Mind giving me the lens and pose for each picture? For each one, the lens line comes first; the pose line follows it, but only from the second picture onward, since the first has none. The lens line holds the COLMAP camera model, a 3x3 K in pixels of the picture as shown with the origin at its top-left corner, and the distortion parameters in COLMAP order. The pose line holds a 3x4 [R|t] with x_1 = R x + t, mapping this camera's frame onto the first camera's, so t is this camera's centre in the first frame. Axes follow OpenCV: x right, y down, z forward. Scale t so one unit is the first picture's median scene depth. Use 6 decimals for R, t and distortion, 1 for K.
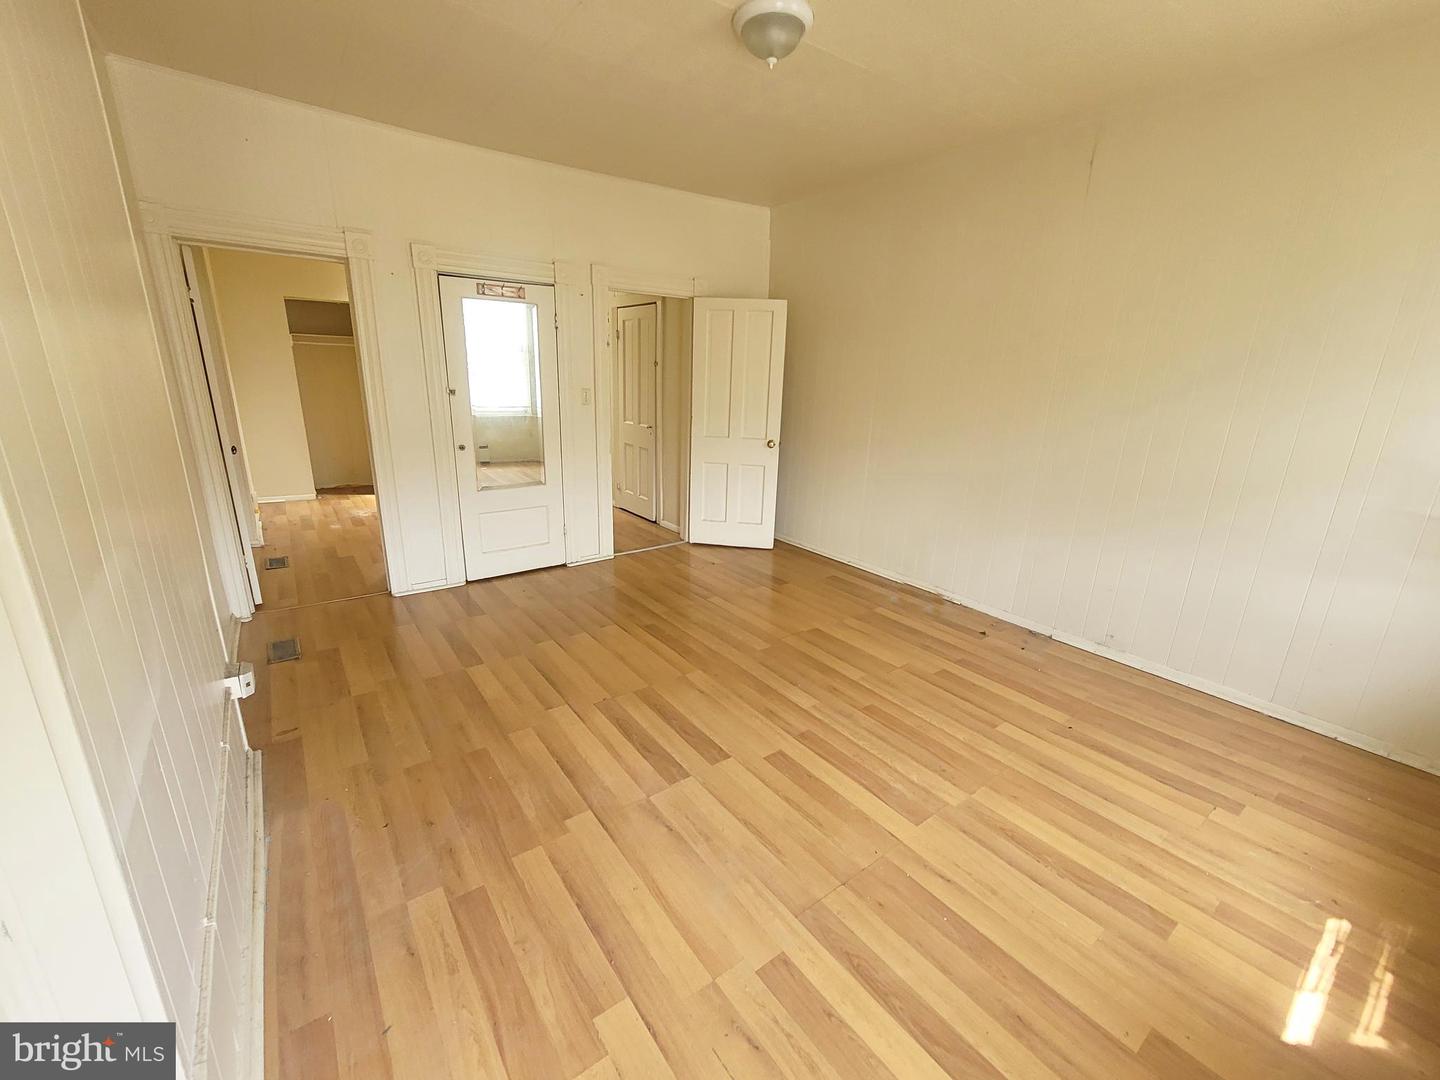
lens RADIAL K [[589.2, 0, 718.2], [0, 589.2, 538.5], [0, 0, 1]] dist [0.000621, 0.000659]
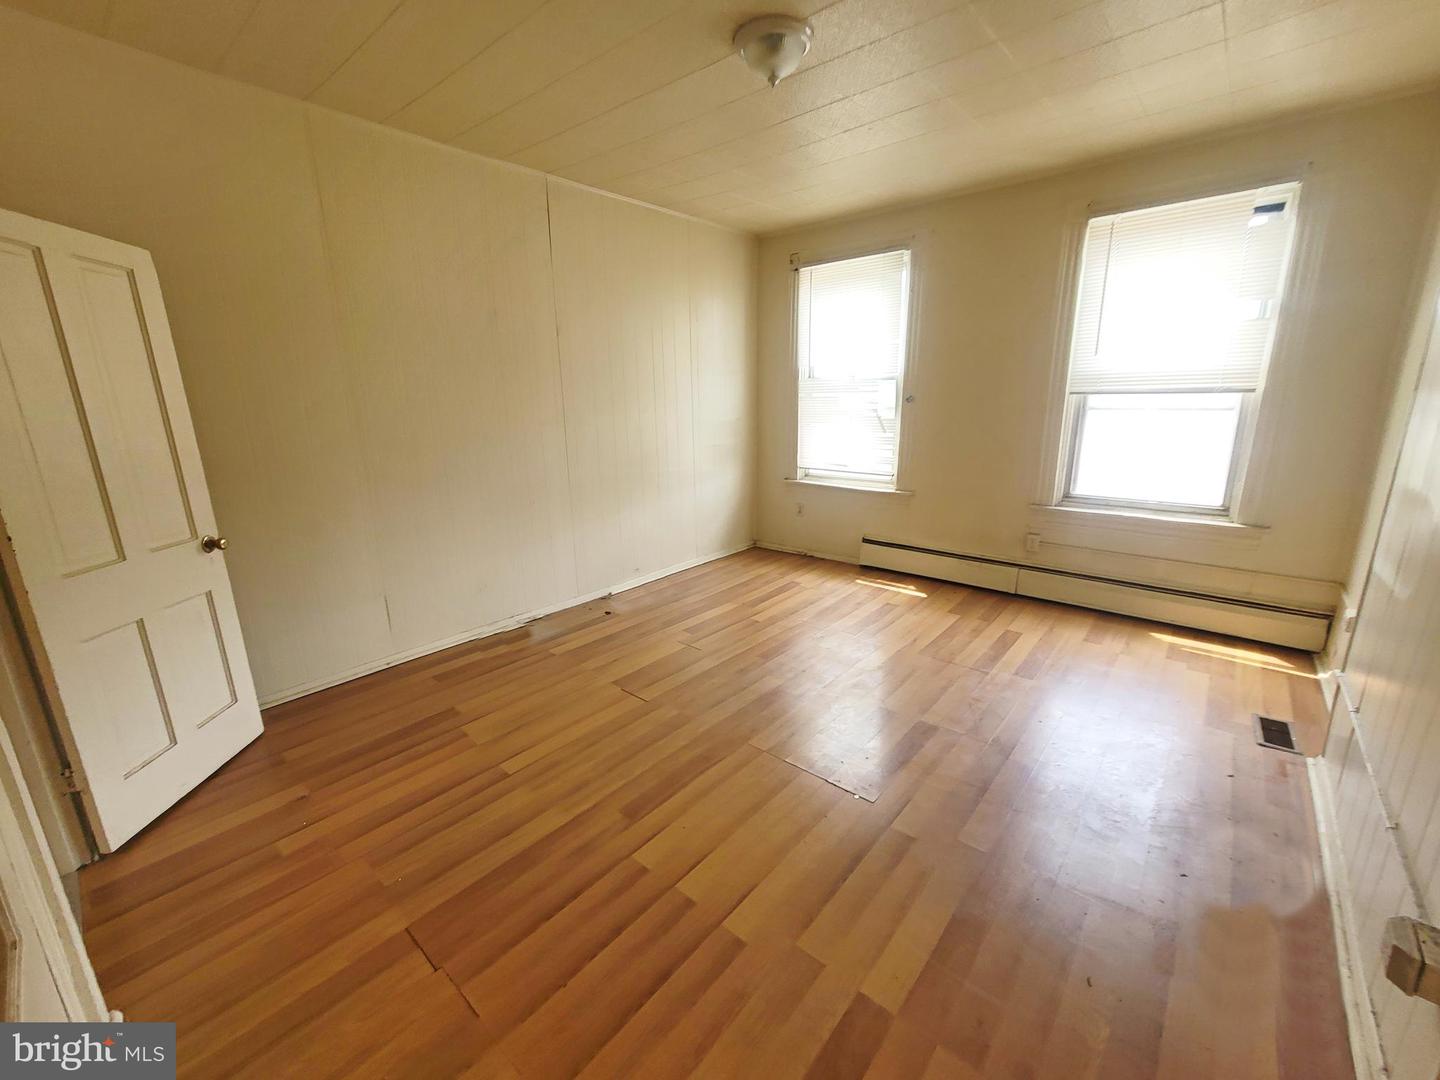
lens RADIAL K [[589.2, 0, 715.7], [0, 589.2, 548.6], [0, 0, 1]] dist [0.000621, 0.000659]
pose [[-0.213983, -0.276397, 0.936918, -0.675330], [0.280378, 0.901398, 0.329953, -0.290317], [-0.935735, 0.333295, -0.115389, 0.970788]]
